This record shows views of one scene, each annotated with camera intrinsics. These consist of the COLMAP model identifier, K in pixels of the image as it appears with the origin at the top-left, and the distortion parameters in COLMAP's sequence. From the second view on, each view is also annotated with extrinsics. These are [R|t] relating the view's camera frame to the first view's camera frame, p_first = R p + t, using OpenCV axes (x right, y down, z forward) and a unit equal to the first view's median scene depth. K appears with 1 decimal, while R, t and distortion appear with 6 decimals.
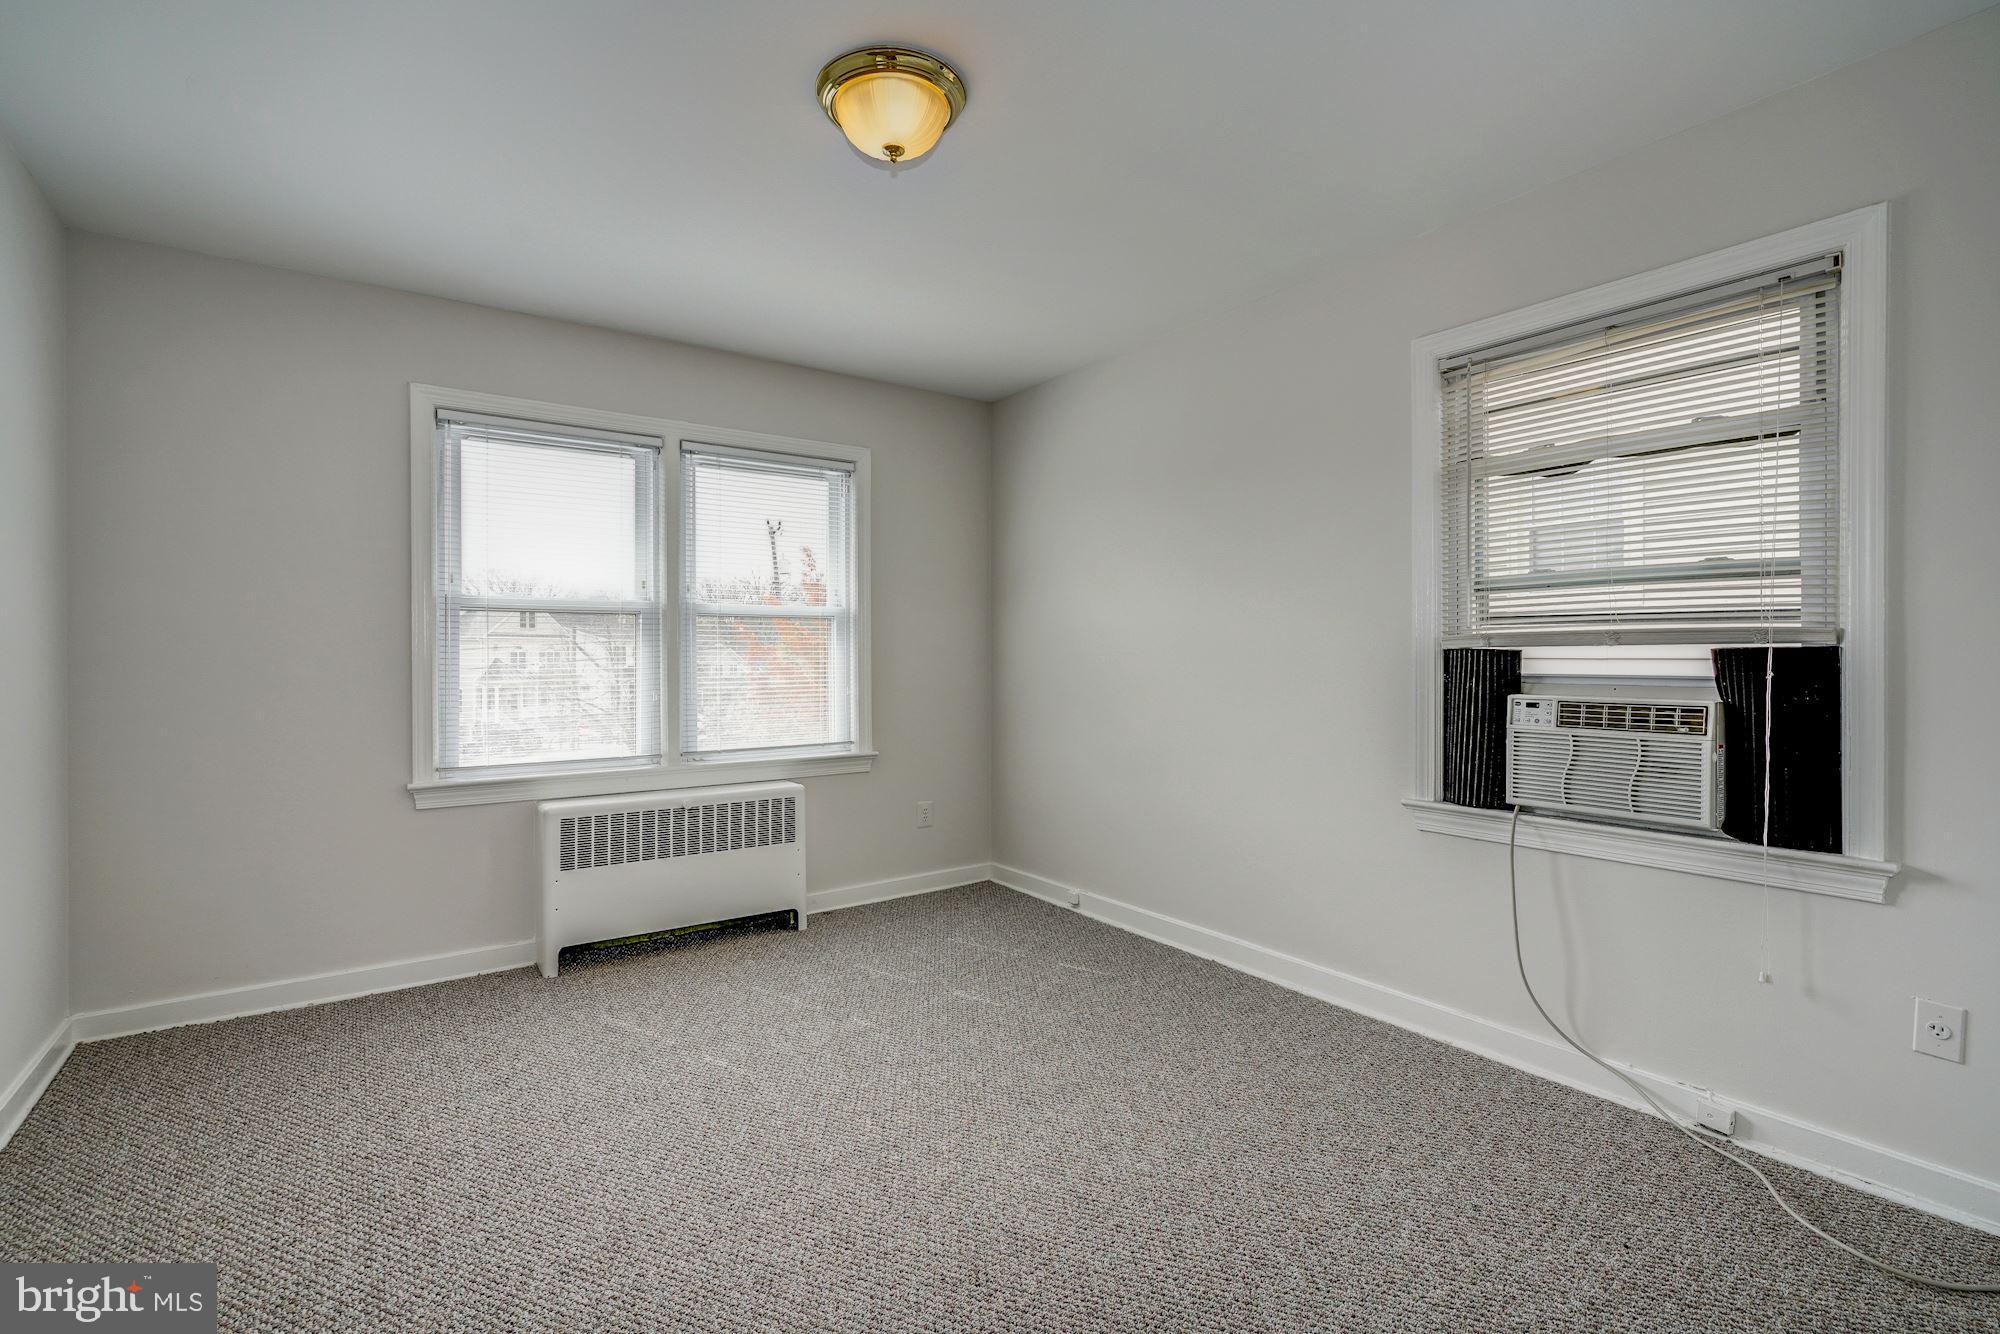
lens RADIAL K [[932.0, 0, 999.3], [0, 932.0, 659.2], [0, 0, 1]] dist [-0.000445, 0.000293]
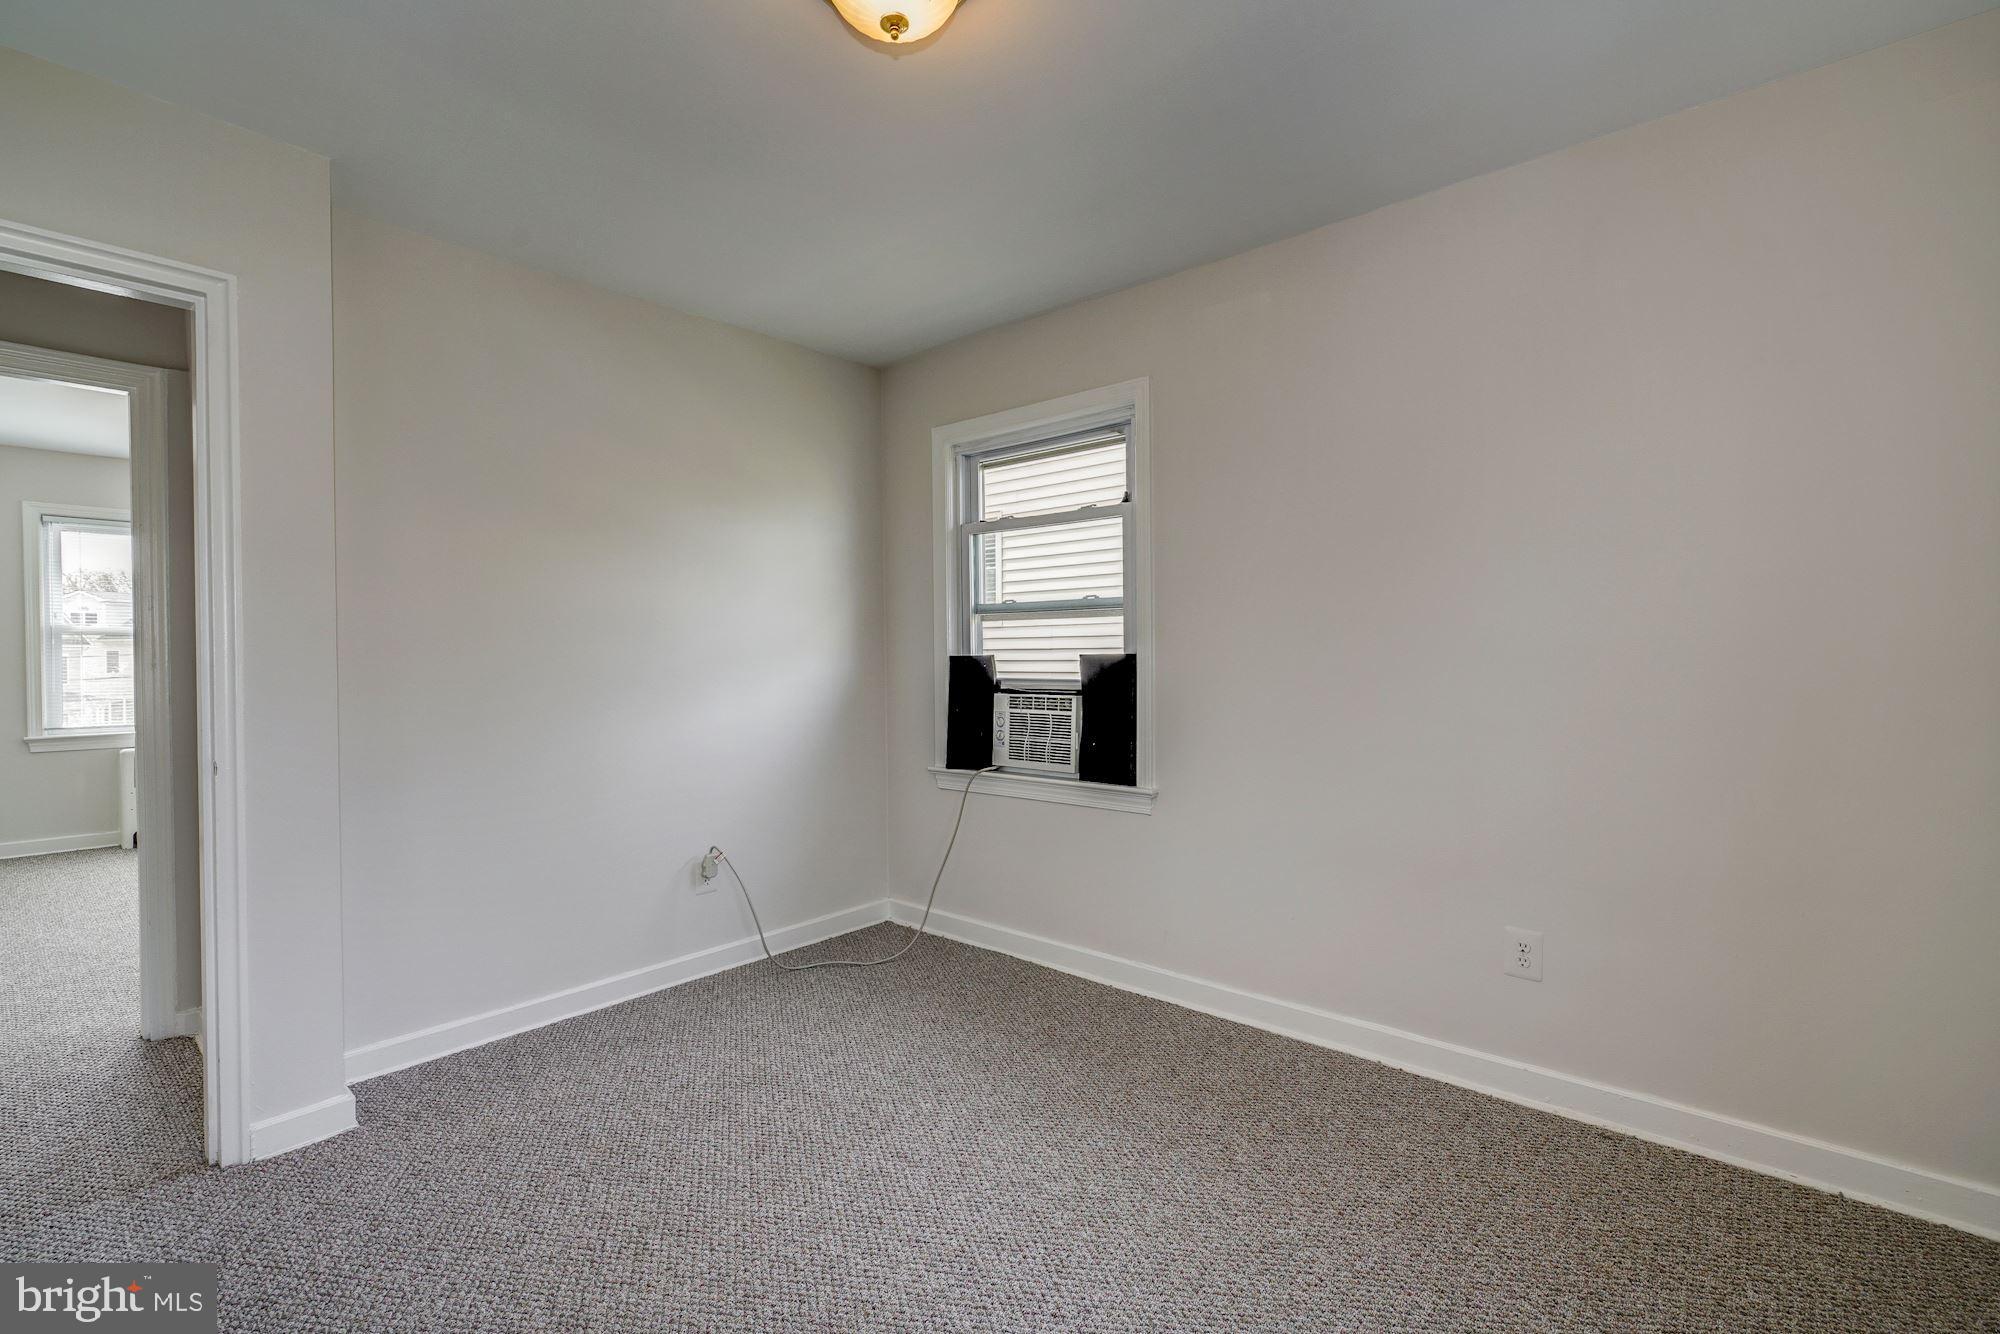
lens RADIAL K [[916.0, 0, 992.5], [0, 916.0, 659.9], [0, 0, 1]] dist [-0.000531, 0.000703]
pose [[0.979288, -0.001199, 0.202468, 0.460246], [0.003003, 0.999958, -0.008604, 0.011225], [-0.202450, 0.009034, 0.979251, -0.600280]]
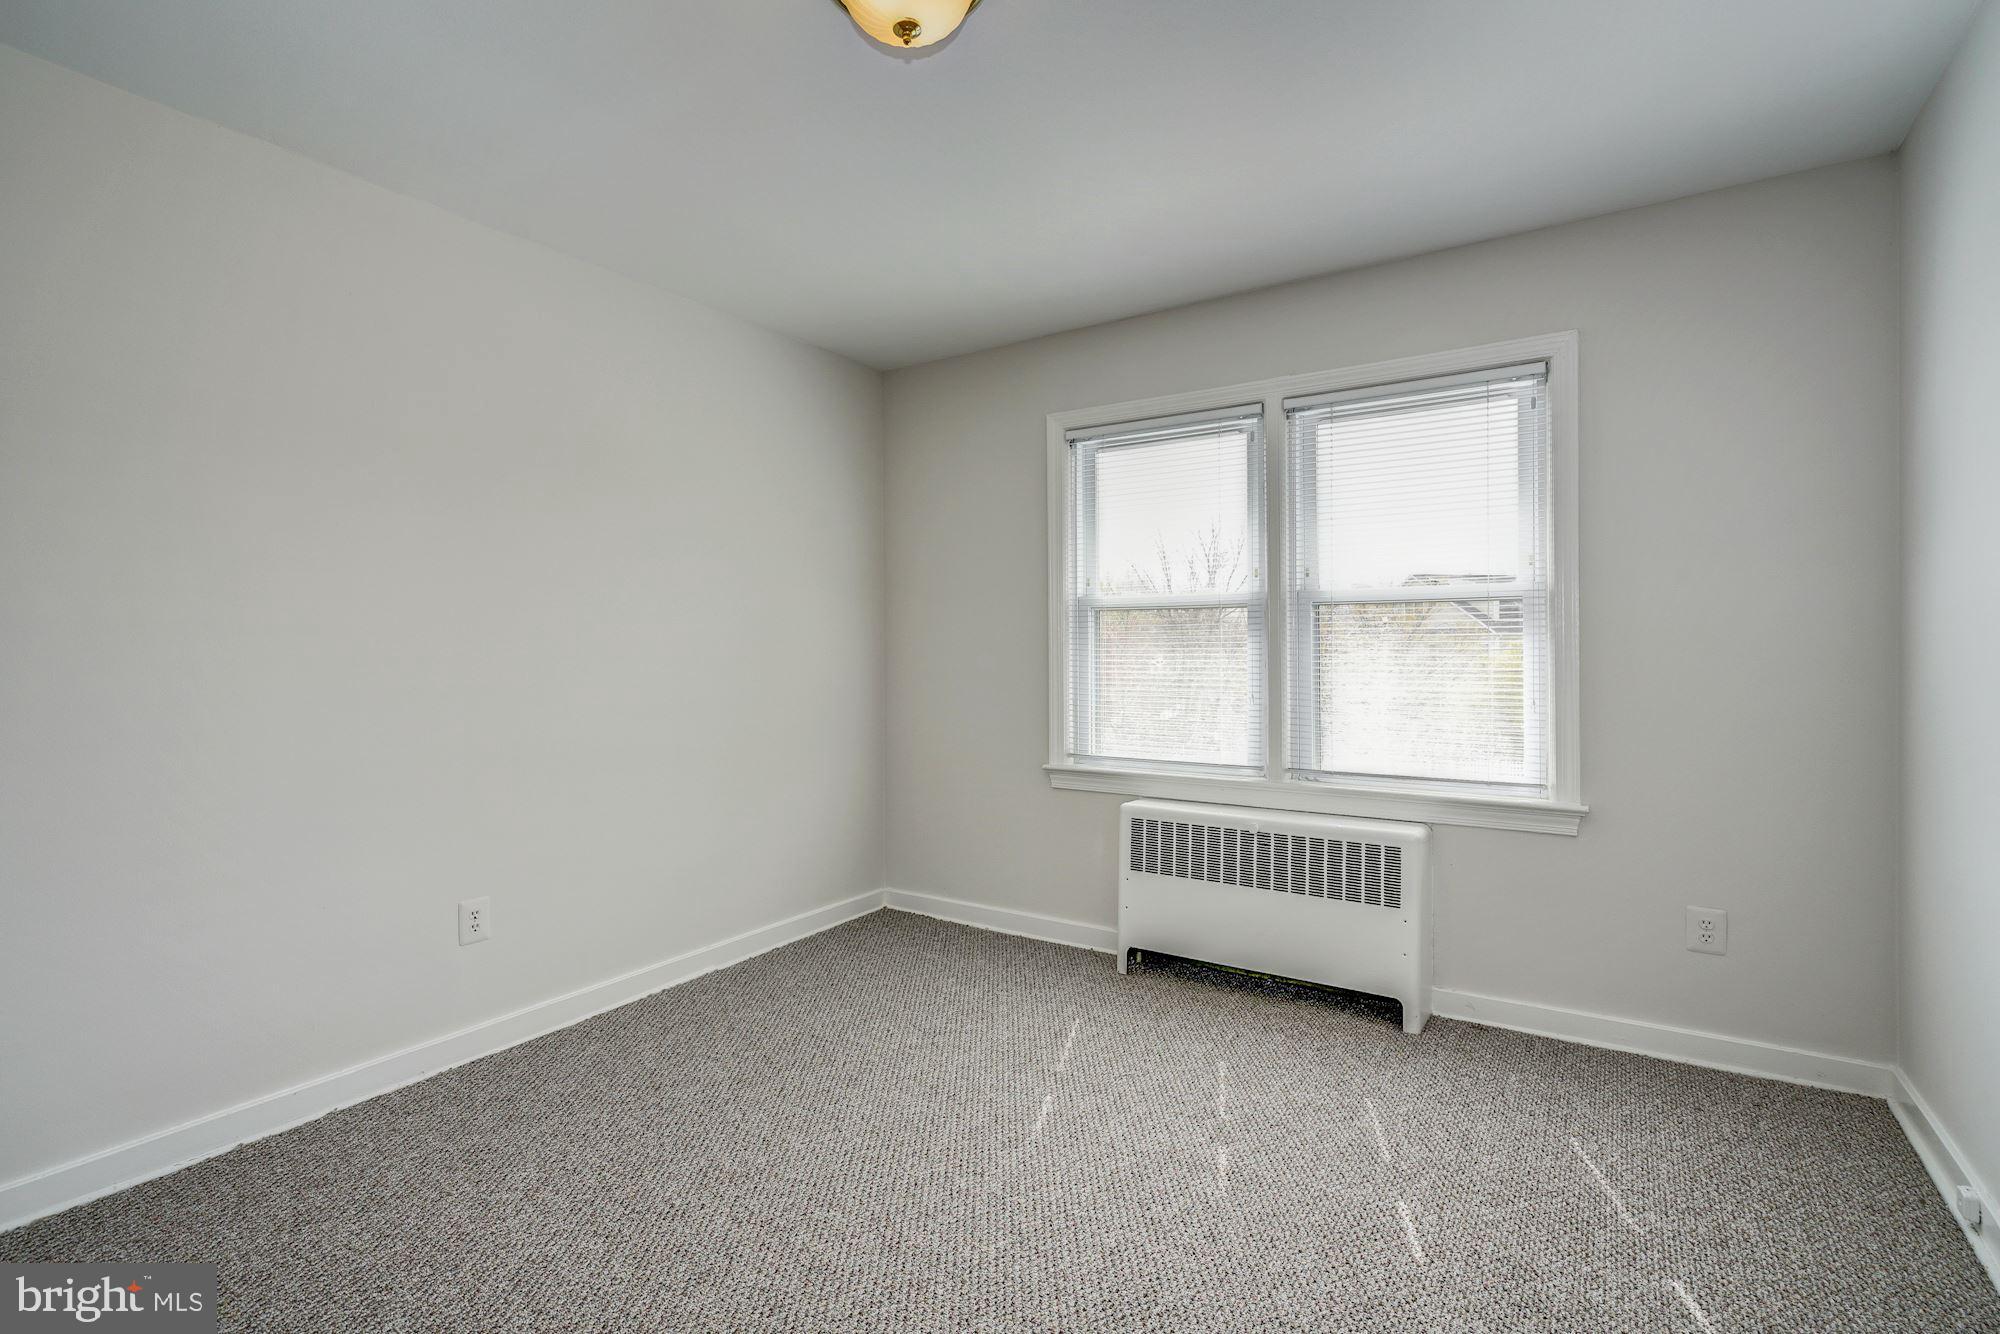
lens RADIAL K [[968.8, 0, 997.3], [0, 968.8, 659.5], [0, 0, 1]] dist [0.001307, 0.000480]
pose [[0.332999, 0.008539, -0.942889, 0.311103], [-0.006094, 0.999958, 0.006904, -0.002449], [0.942908, 0.003447, 0.333037, 0.355792]]
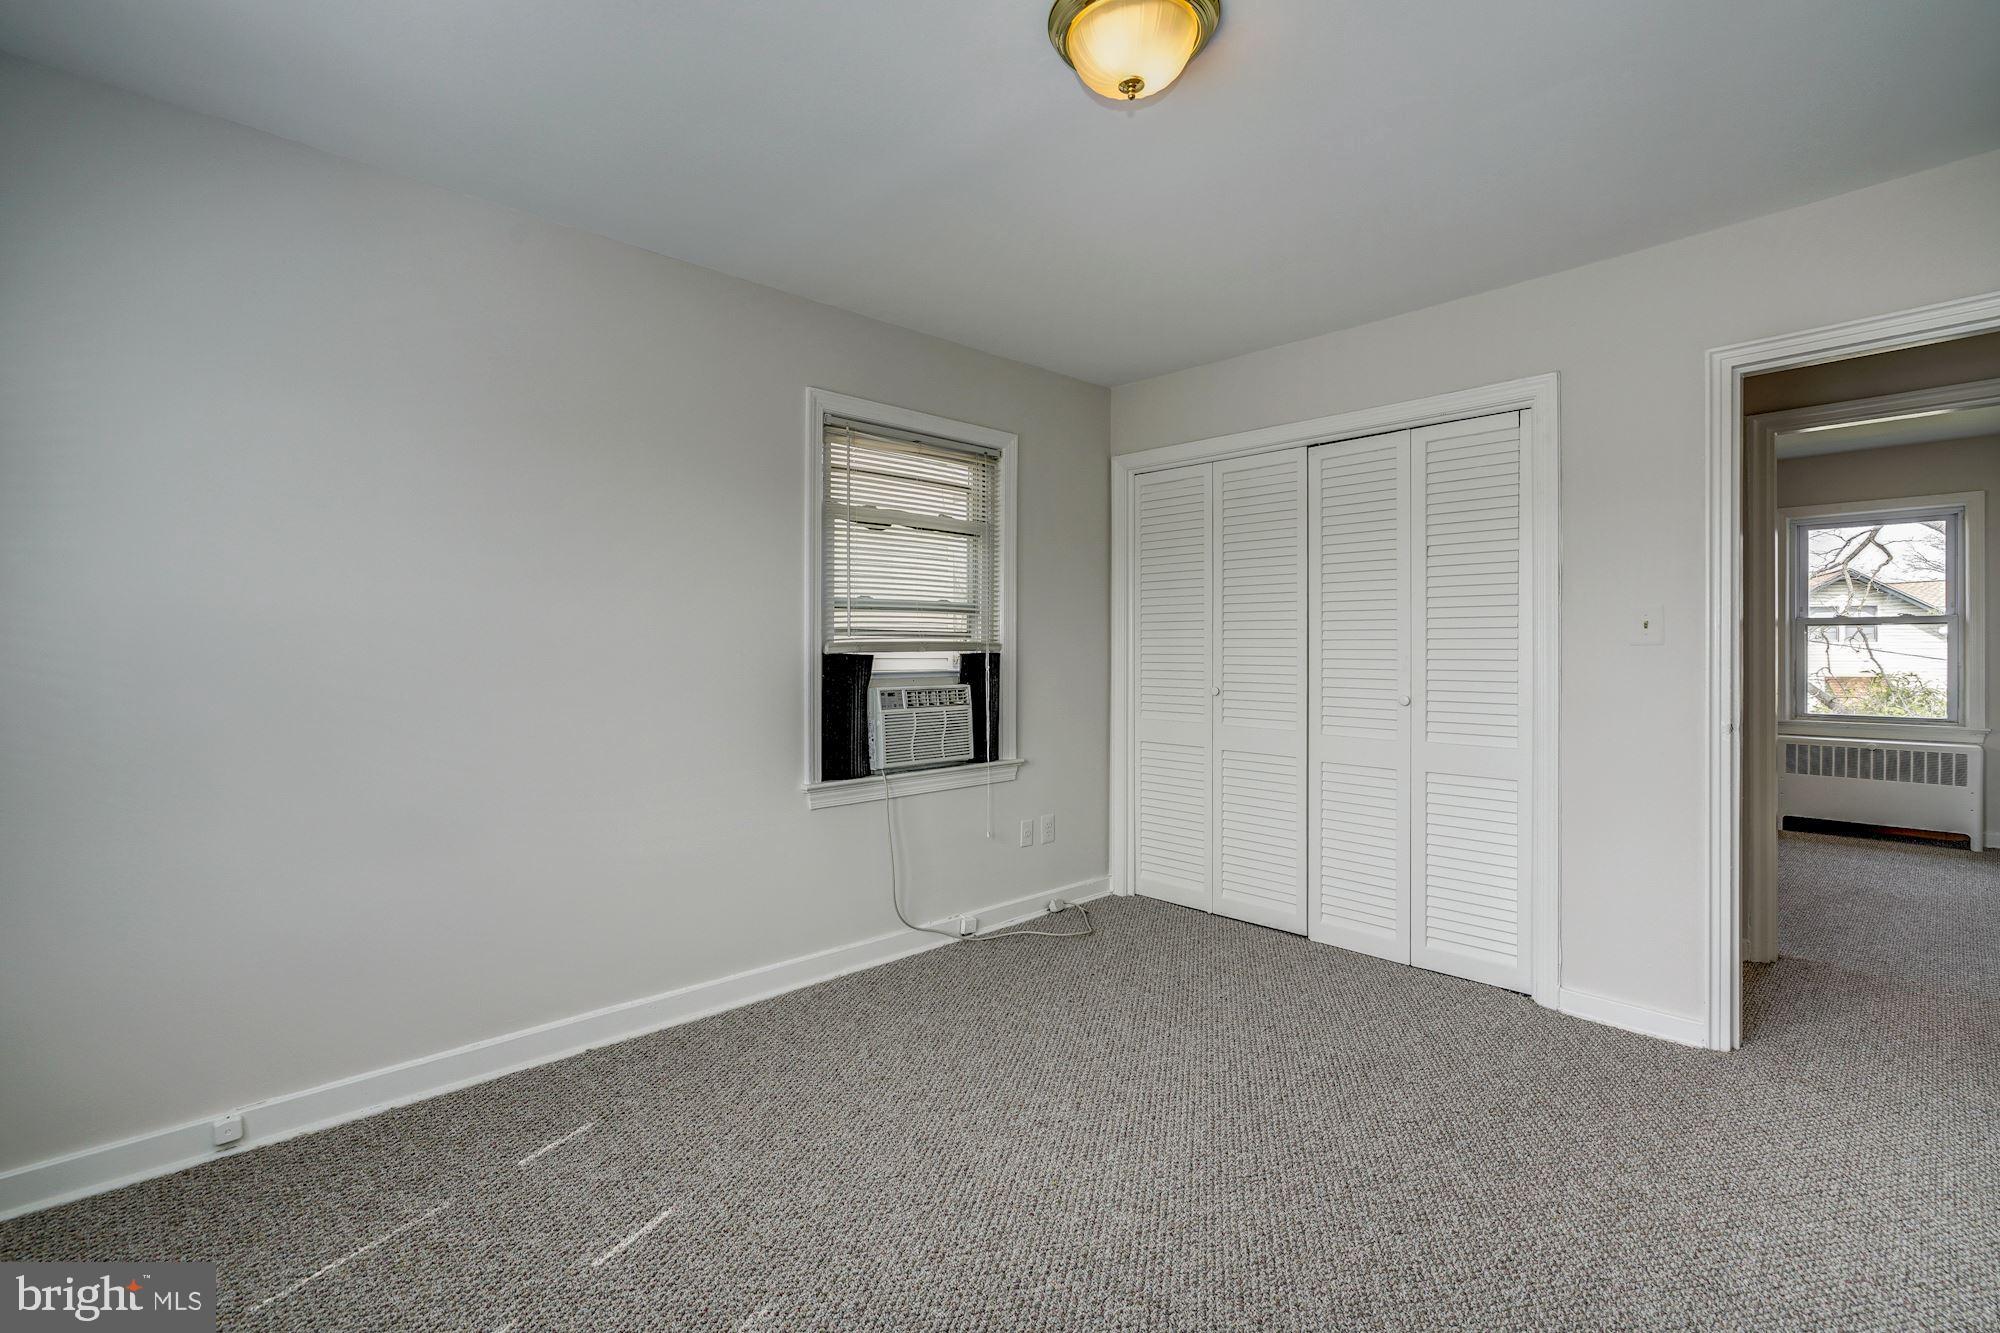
lens RADIAL K [[916.0, 0, 992.5], [0, 916.0, 659.4], [0, 0, 1]] dist [-0.000531, 0.000703]
pose [[-0.154112, -0.005618, 0.988037, -1.261343], [0.008970, 0.999935, 0.007085, -0.017476], [-0.988013, 0.009955, -0.154052, 1.687608]]
